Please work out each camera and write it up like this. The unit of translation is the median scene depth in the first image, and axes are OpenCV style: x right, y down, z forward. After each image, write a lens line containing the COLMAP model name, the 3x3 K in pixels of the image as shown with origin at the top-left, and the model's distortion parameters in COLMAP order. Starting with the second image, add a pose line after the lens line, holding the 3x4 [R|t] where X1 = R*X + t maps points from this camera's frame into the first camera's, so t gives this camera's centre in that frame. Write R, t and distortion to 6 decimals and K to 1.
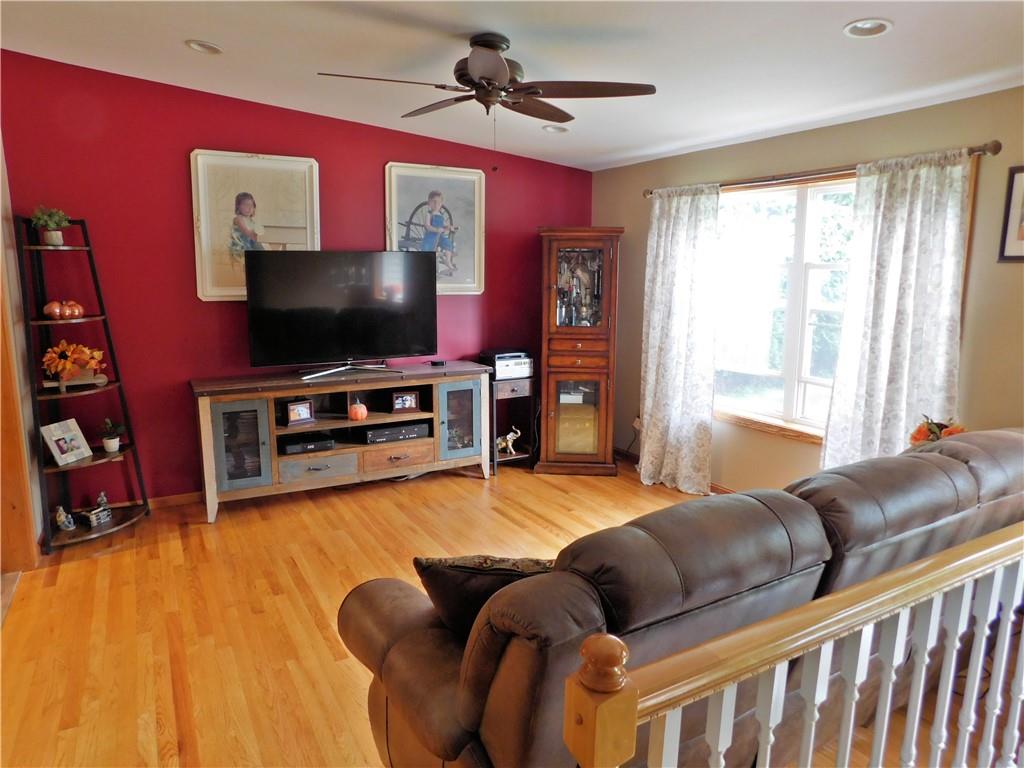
lens RADIAL K [[682.8, 0, 509.7], [0, 682.8, 387.1], [0, 0, 1]] dist [-0.059251, 0.051228]
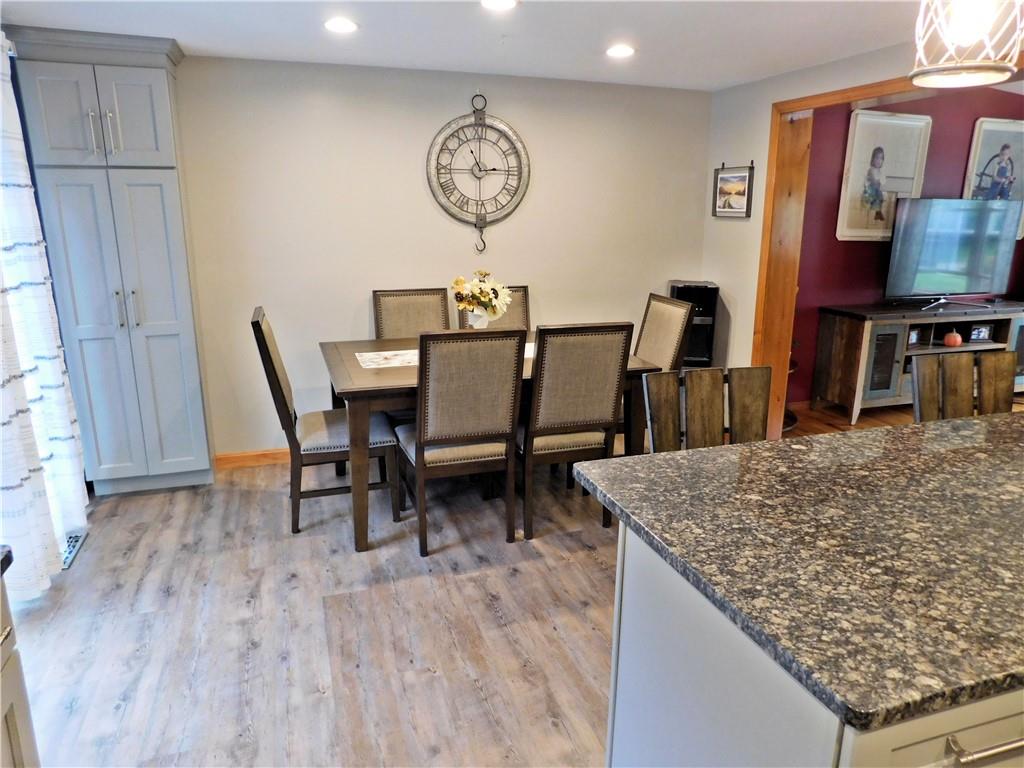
lens RADIAL K [[682.8, 0, 515.5], [0, 682.8, 383.1], [0, 0, 1]] dist [-0.059251, 0.051228]
pose [[0.982634, 0.060758, -0.175326, -0.722850], [-0.044540, 0.994481, 0.094998, 0.032656], [0.180131, -0.085539, 0.979916, -0.264443]]
